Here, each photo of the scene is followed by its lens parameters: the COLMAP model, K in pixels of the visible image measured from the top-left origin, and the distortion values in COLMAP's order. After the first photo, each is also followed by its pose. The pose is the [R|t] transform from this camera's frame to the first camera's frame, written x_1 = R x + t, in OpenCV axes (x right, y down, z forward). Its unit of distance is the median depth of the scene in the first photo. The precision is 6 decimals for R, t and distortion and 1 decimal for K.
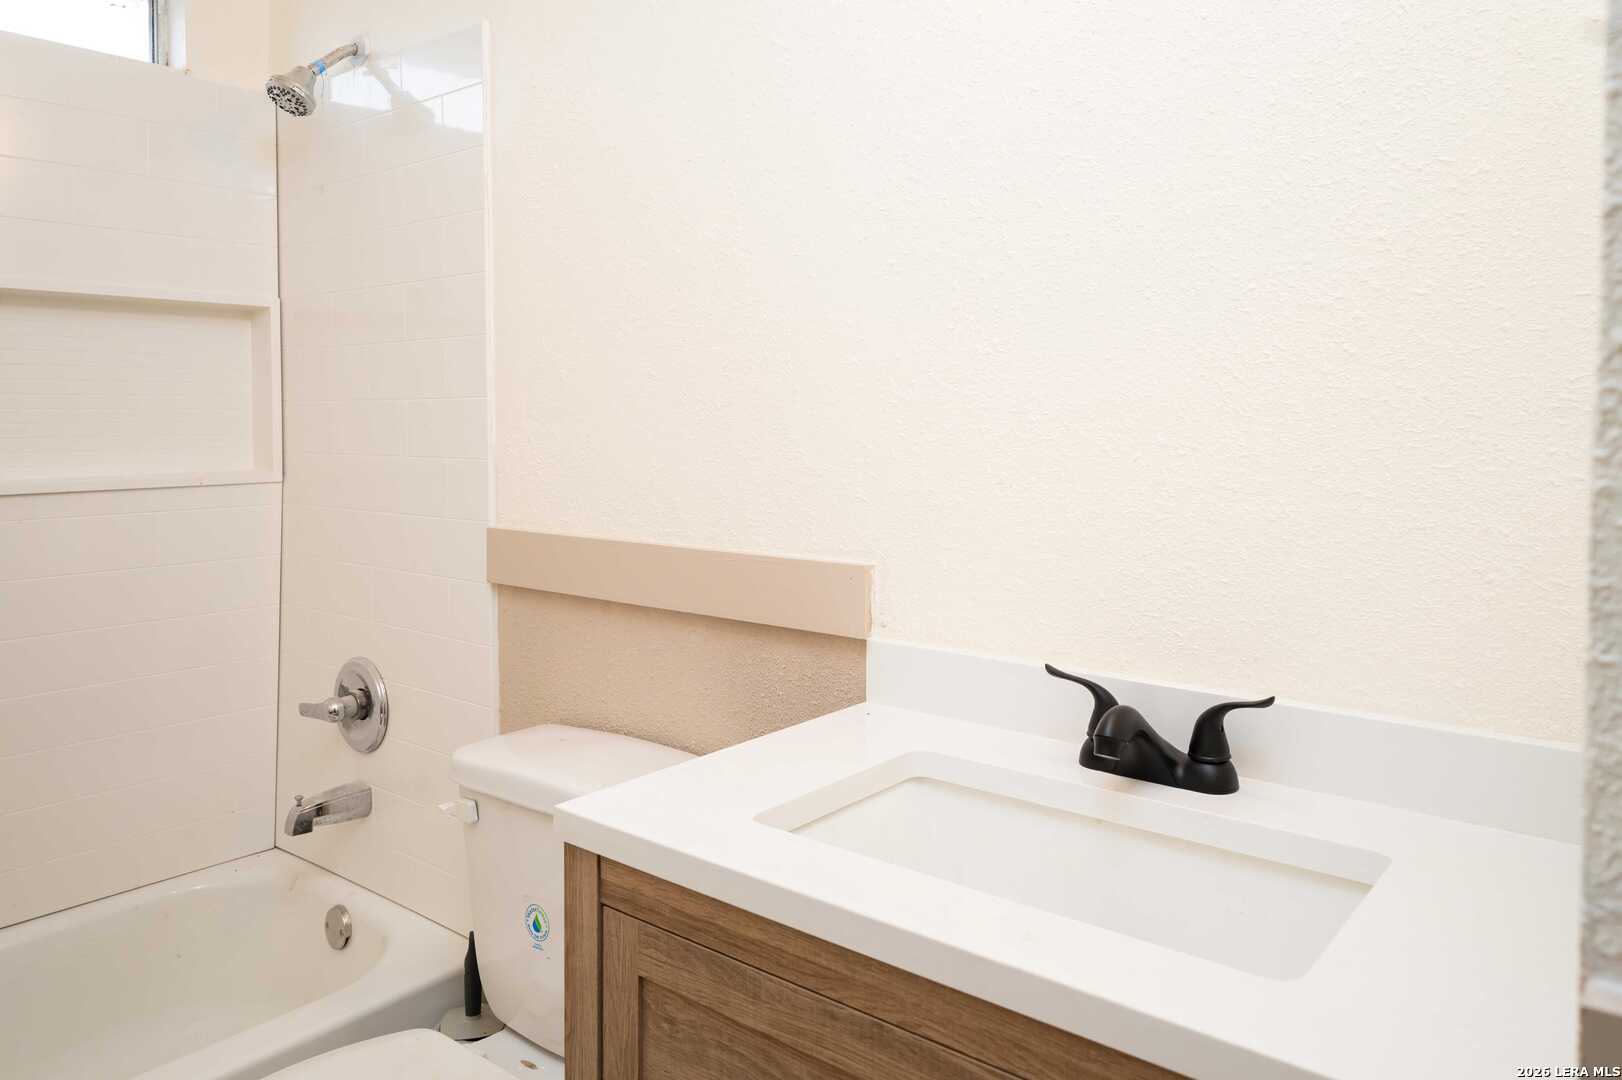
lens RADIAL K [[1135.4, 0, 816.1], [0, 1135.4, 446.2], [0, 0, 1]] dist [0.021364, 0.006298]
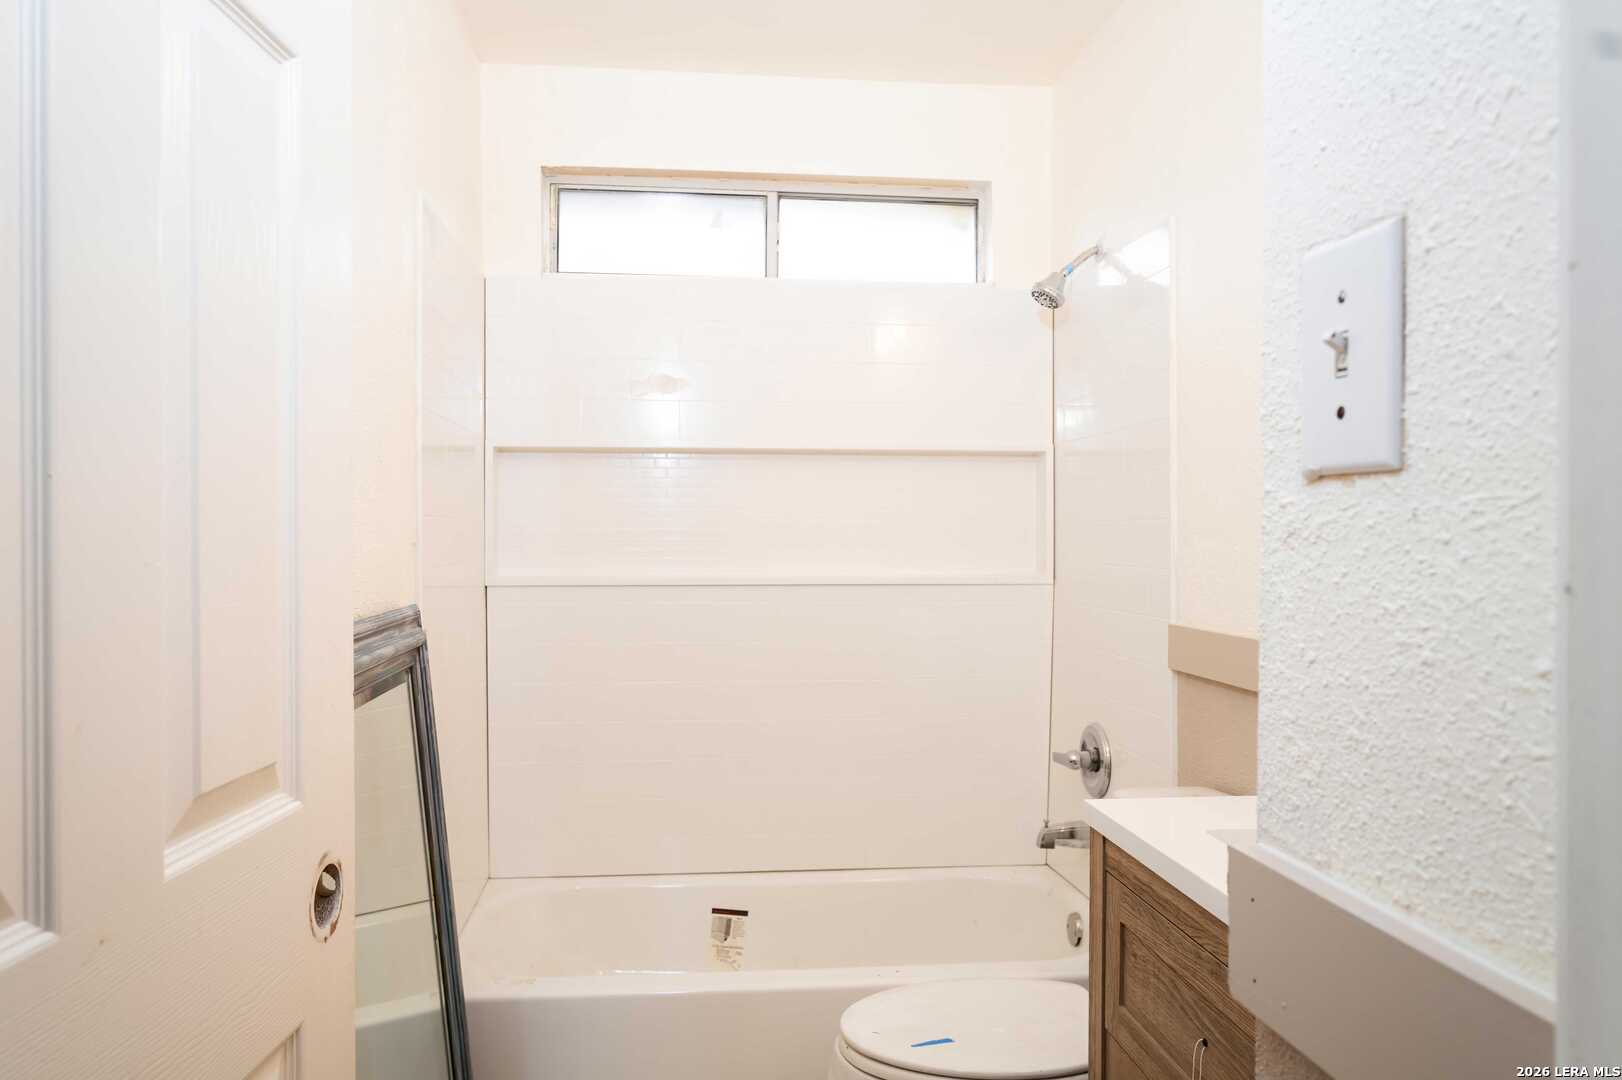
lens RADIAL K [[1135.4, 0, 809.6], [0, 1135.4, 539.9], [0, 0, 1]] dist [0.021364, 0.006298]
pose [[0.718846, 0.005660, -0.695146, 0.284540], [-0.022841, 0.999619, -0.015481, 0.009175], [0.694794, 0.027006, 0.718702, -0.157027]]
